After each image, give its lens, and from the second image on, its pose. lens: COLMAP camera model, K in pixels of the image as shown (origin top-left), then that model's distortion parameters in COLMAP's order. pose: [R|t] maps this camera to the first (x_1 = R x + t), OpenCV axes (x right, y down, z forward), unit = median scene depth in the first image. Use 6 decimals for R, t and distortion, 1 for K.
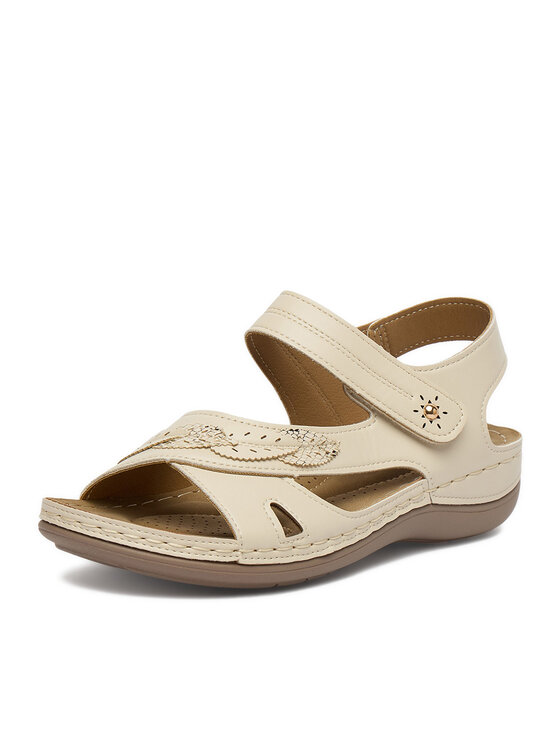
lens RADIAL K [[1925.7, 0, 279.8], [0, 1925.7, 373.1], [0, 0, 1]] dist [0.067773, 0.000000]
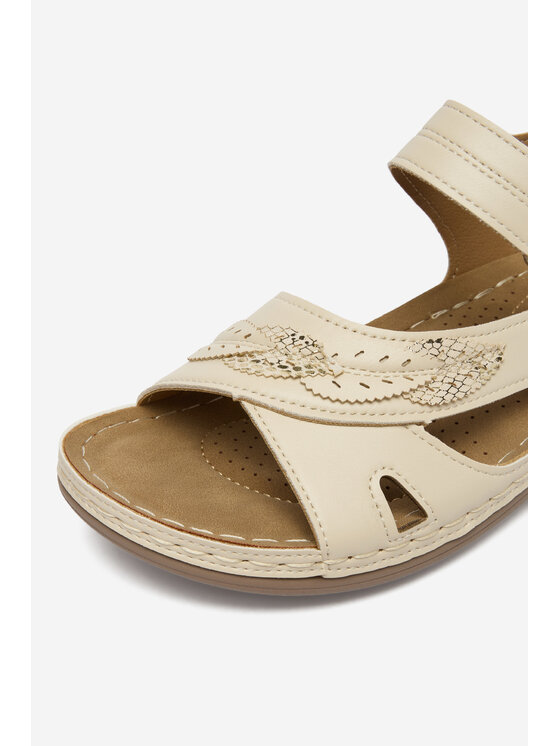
lens RADIAL K [[884.5, 0, 276.3], [0, 884.5, 371.0], [0, 0, 1]] dist [0.318471, 0.000000]
pose [[0.972959, 0.105893, -0.205276, 0.019386], [-0.001533, 0.891660, 0.452703, -0.104822], [0.230974, -0.440147, 0.867711, 0.729489]]
